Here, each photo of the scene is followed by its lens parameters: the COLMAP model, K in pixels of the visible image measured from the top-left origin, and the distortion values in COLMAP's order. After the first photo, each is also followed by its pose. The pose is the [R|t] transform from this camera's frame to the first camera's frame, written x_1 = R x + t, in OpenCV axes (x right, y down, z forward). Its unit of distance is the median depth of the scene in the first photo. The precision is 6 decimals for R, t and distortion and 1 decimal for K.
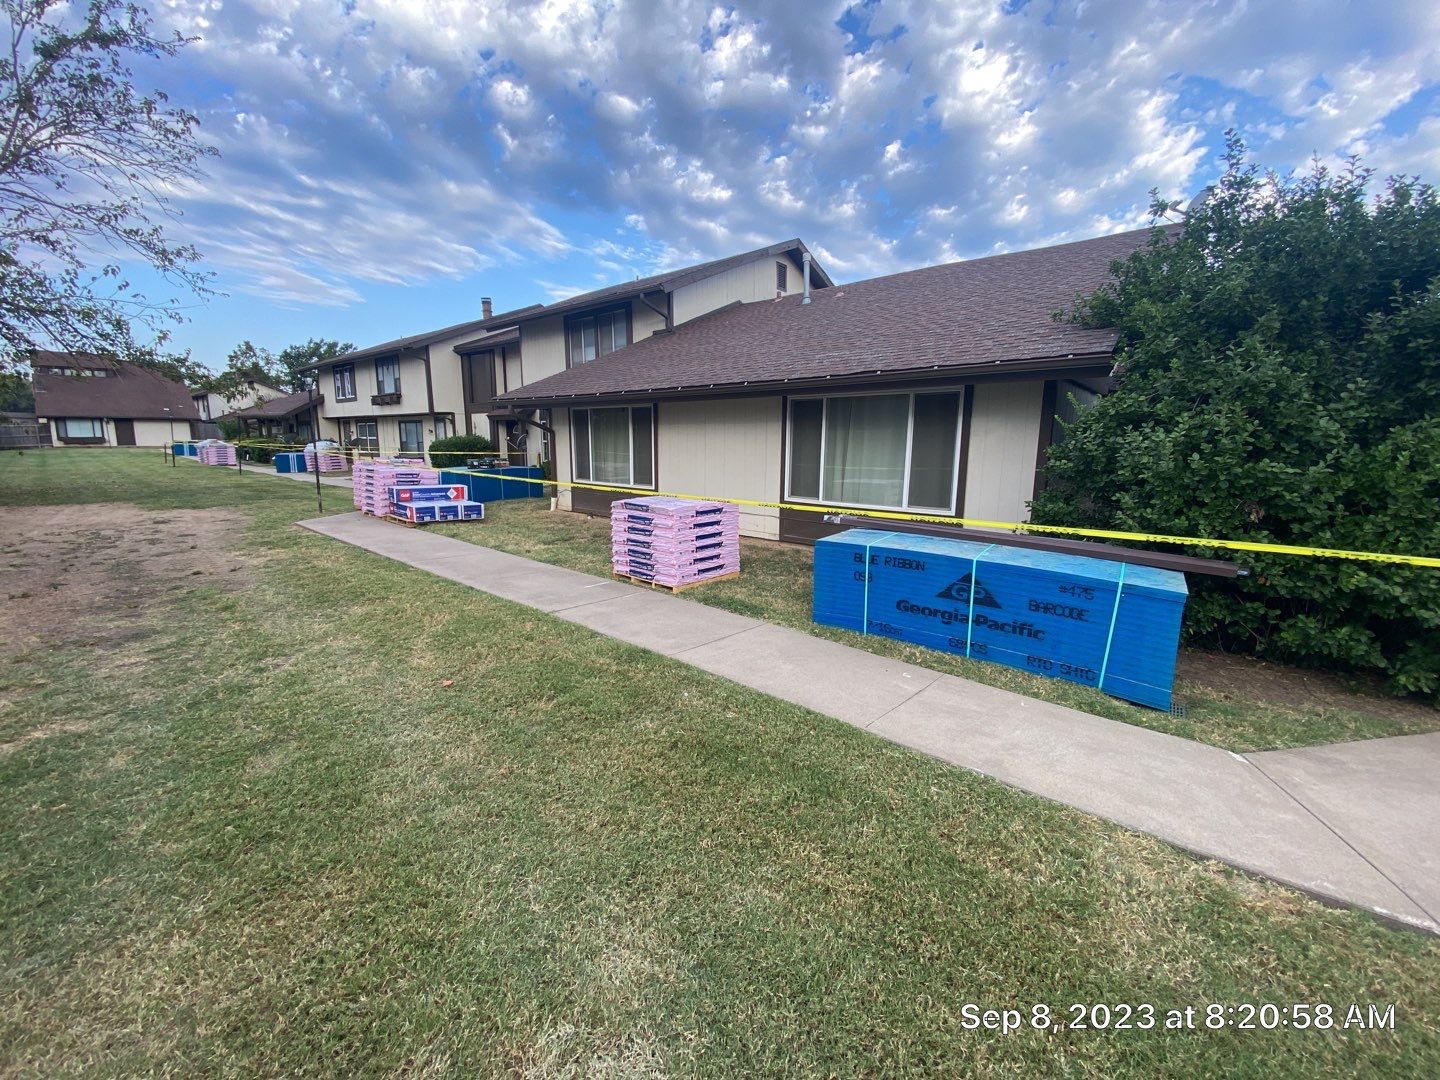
lens RADIAL K [[584.1, 0, 720.0], [0, 584.1, 540.0], [0, 0, 1]] dist [0.035431, -0.025747]
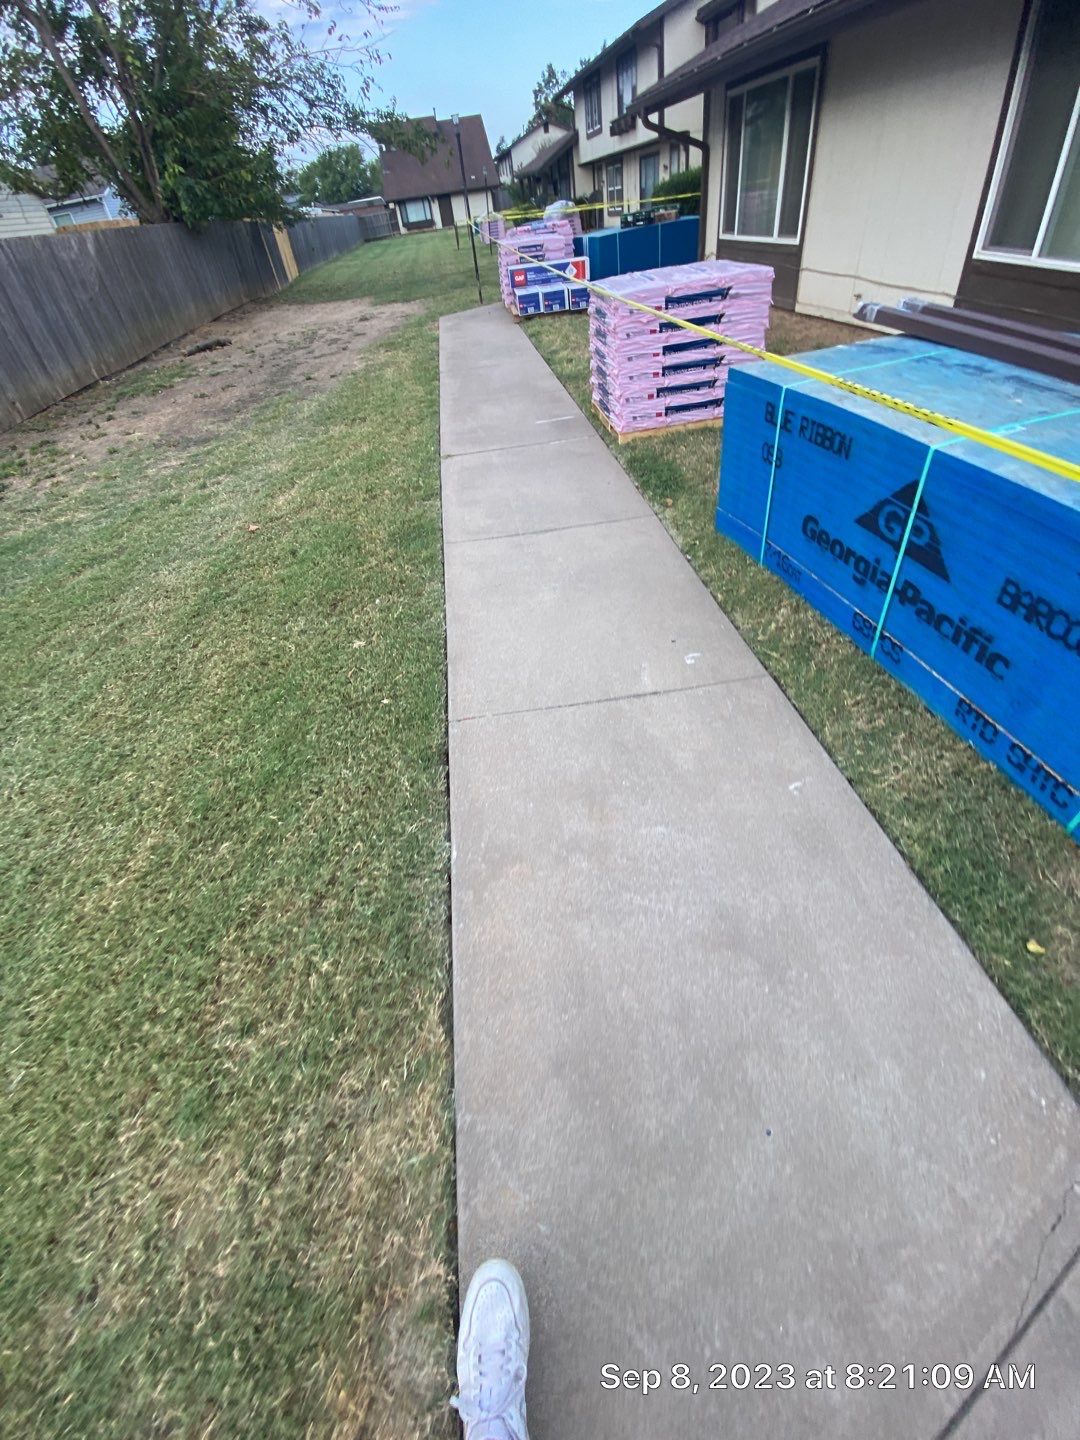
lens RADIAL K [[587.6, 0, 592.7], [0, 587.6, 720.3], [0, 0, 1]] dist [0.011956, -0.015601]
pose [[0.756137, 0.361025, -0.545818, 0.513032], [0.006948, 0.829582, 0.558342, -0.036005], [0.654376, -0.425976, 0.624769, 0.488583]]
